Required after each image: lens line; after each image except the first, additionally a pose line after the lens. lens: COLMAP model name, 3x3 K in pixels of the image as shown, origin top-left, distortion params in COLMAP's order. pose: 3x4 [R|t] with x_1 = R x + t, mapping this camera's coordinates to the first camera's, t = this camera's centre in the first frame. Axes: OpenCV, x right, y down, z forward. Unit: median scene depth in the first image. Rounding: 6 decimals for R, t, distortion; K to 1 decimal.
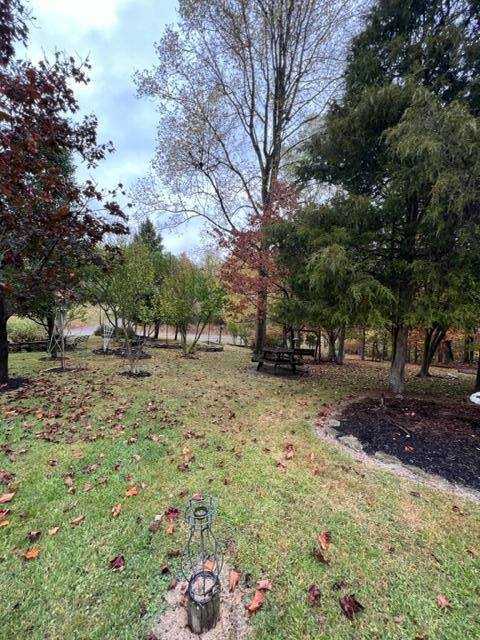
lens RADIAL K [[258.0, 0, 243.2], [0, 258.0, 319.5], [0, 0, 1]] dist [0.000223, -0.000320]
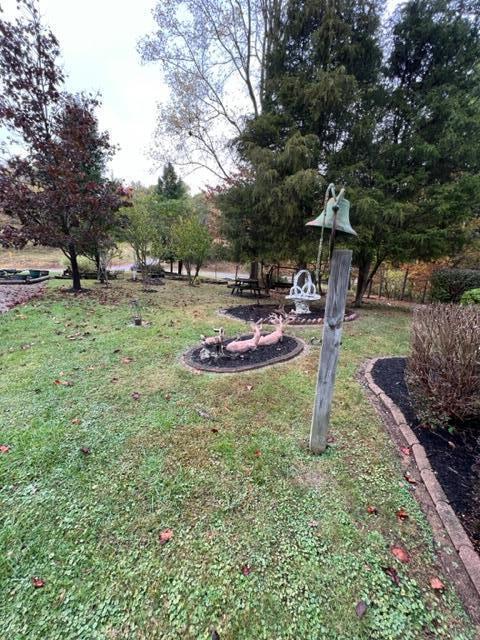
lens RADIAL K [[258.0, 0, 243.2], [0, 258.0, 319.5], [0, 0, 1]] dist [0.000223, -0.000320]
pose [[0.990577, 0.039288, -0.131202, 0.262293], [-0.008501, 0.973762, 0.227409, 0.005295], [0.136694, -0.224150, 0.964920, -0.355262]]
